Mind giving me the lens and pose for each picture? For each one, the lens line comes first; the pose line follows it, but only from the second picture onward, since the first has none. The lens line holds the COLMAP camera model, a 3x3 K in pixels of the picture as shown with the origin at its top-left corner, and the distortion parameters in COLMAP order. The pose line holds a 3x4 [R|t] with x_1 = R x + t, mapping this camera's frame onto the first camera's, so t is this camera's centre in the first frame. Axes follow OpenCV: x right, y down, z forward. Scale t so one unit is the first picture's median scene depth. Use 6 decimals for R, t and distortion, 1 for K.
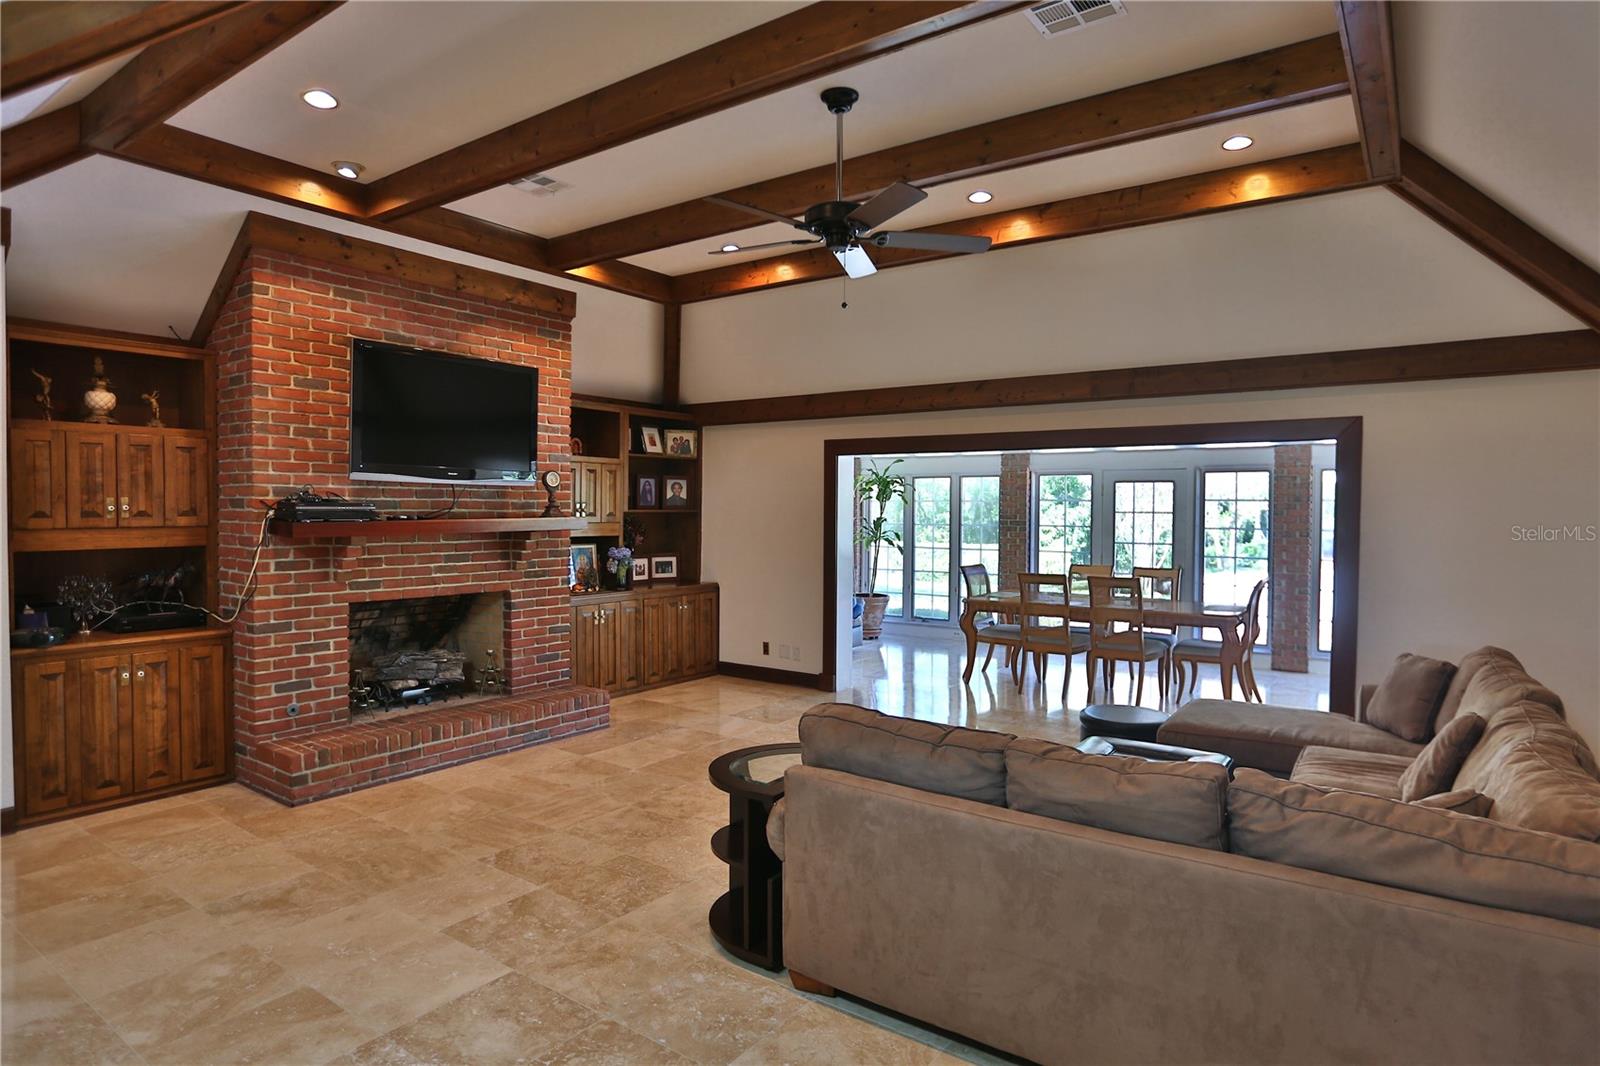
lens RADIAL K [[896.0, 0, 800.0], [0, 896.0, 533.0], [0, 0, 1]] dist [0.001231, 0.000210]
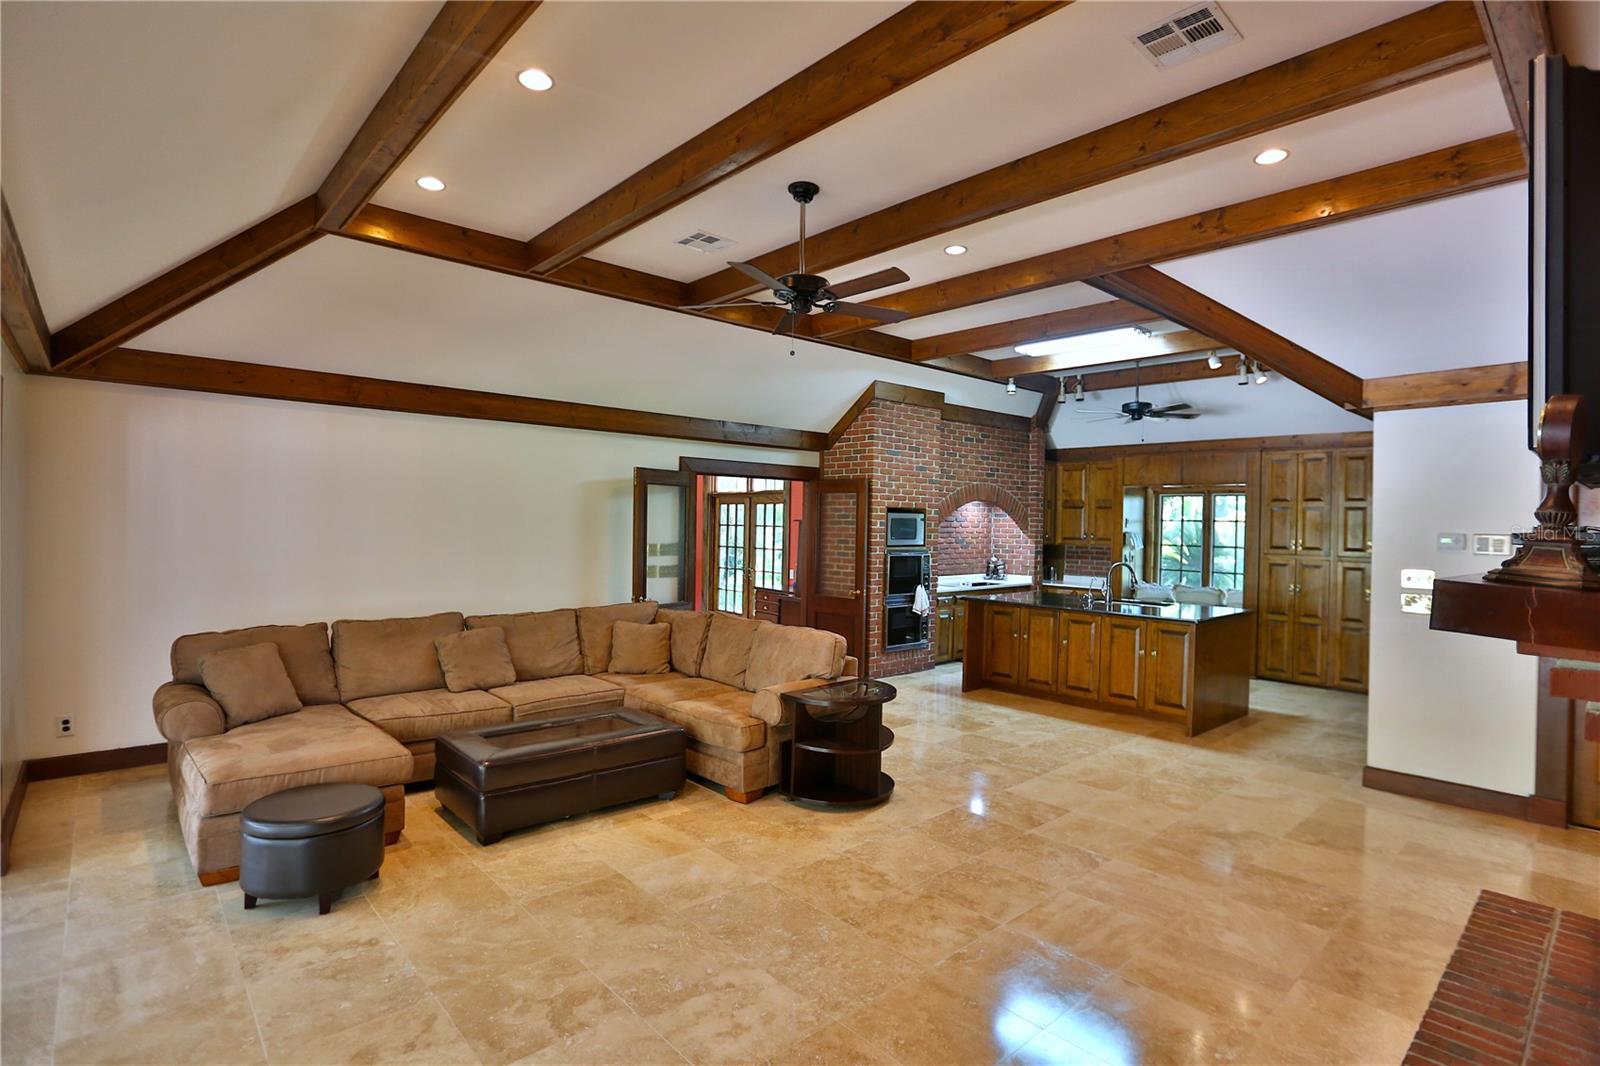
lens RADIAL K [[778.0, 0, 809.2], [0, 778.0, 534.6], [0, 0, 1]] dist [-0.057931, 0.024864]
pose [[-0.980254, -0.028068, 0.195742, -0.131168], [-0.020031, 0.998878, 0.042921, -0.040984], [-0.196727, 0.038153, -0.979716, 1.467200]]
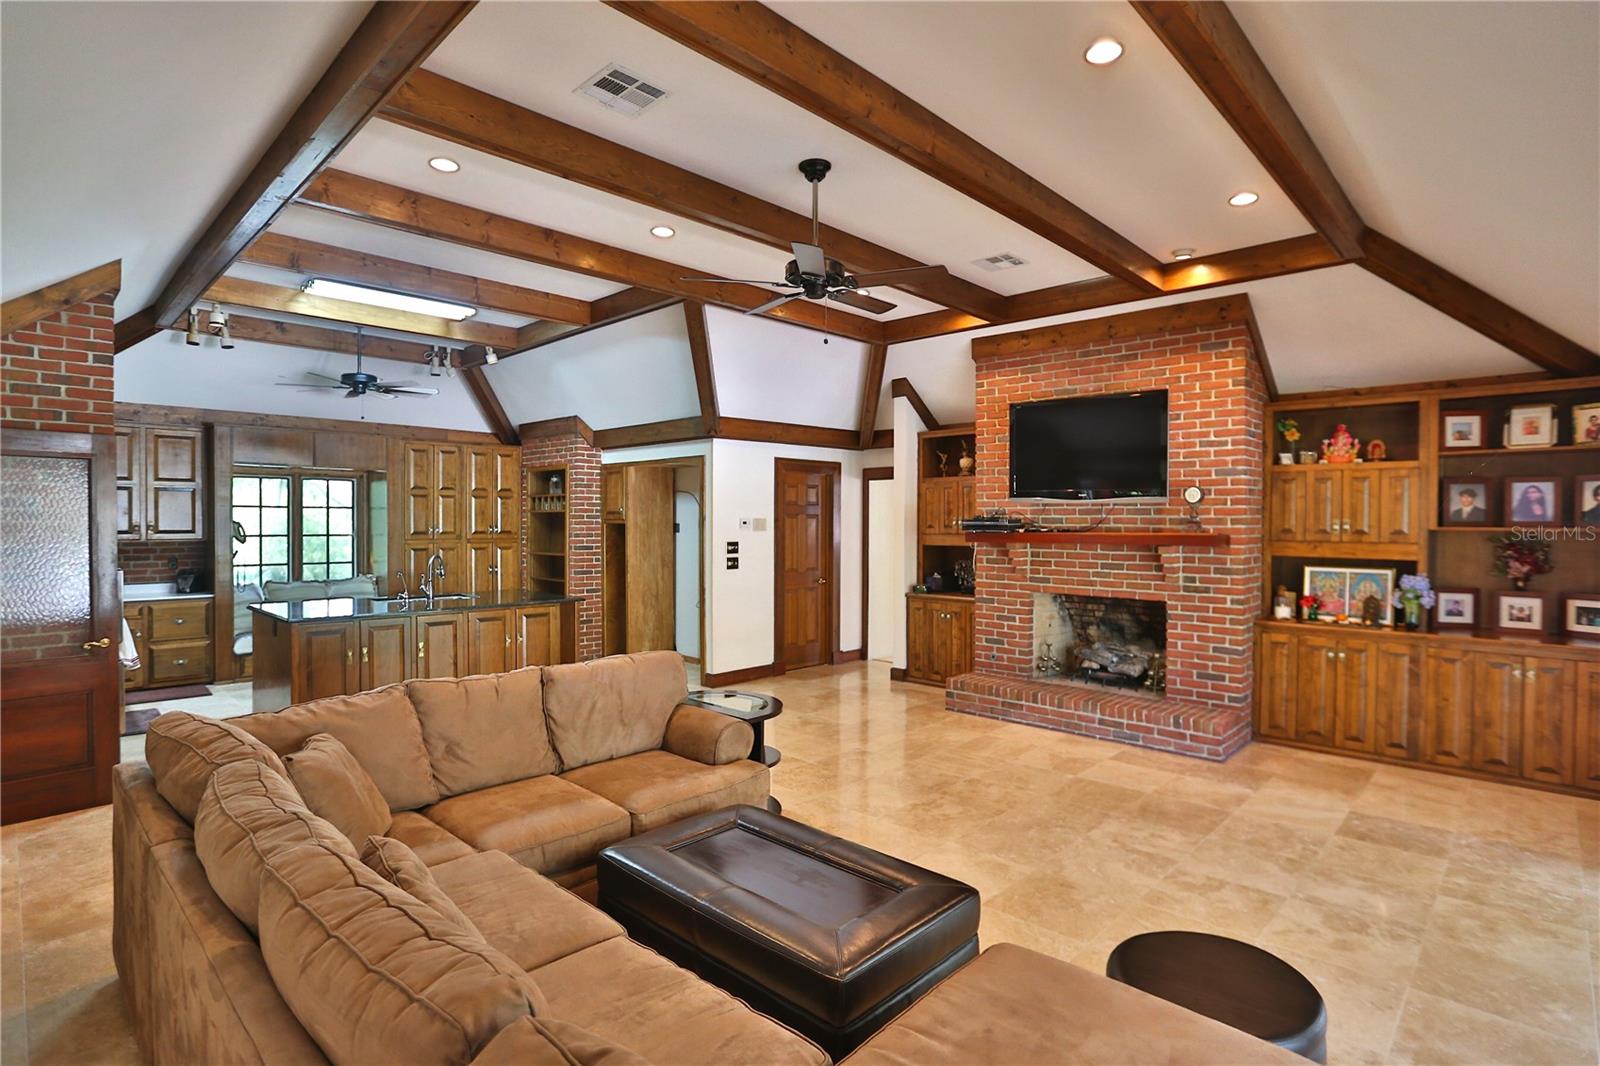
lens RADIAL K [[795.9, 0, 800.0], [0, 795.9, 533.0], [0, 0, 1]] dist [-0.067086, 0.027322]
pose [[-0.139807, 0.009019, -0.990138, 0.759656], [-0.032874, 0.999365, 0.013745, -0.017618], [0.989633, 0.034472, -0.139421, 0.813483]]
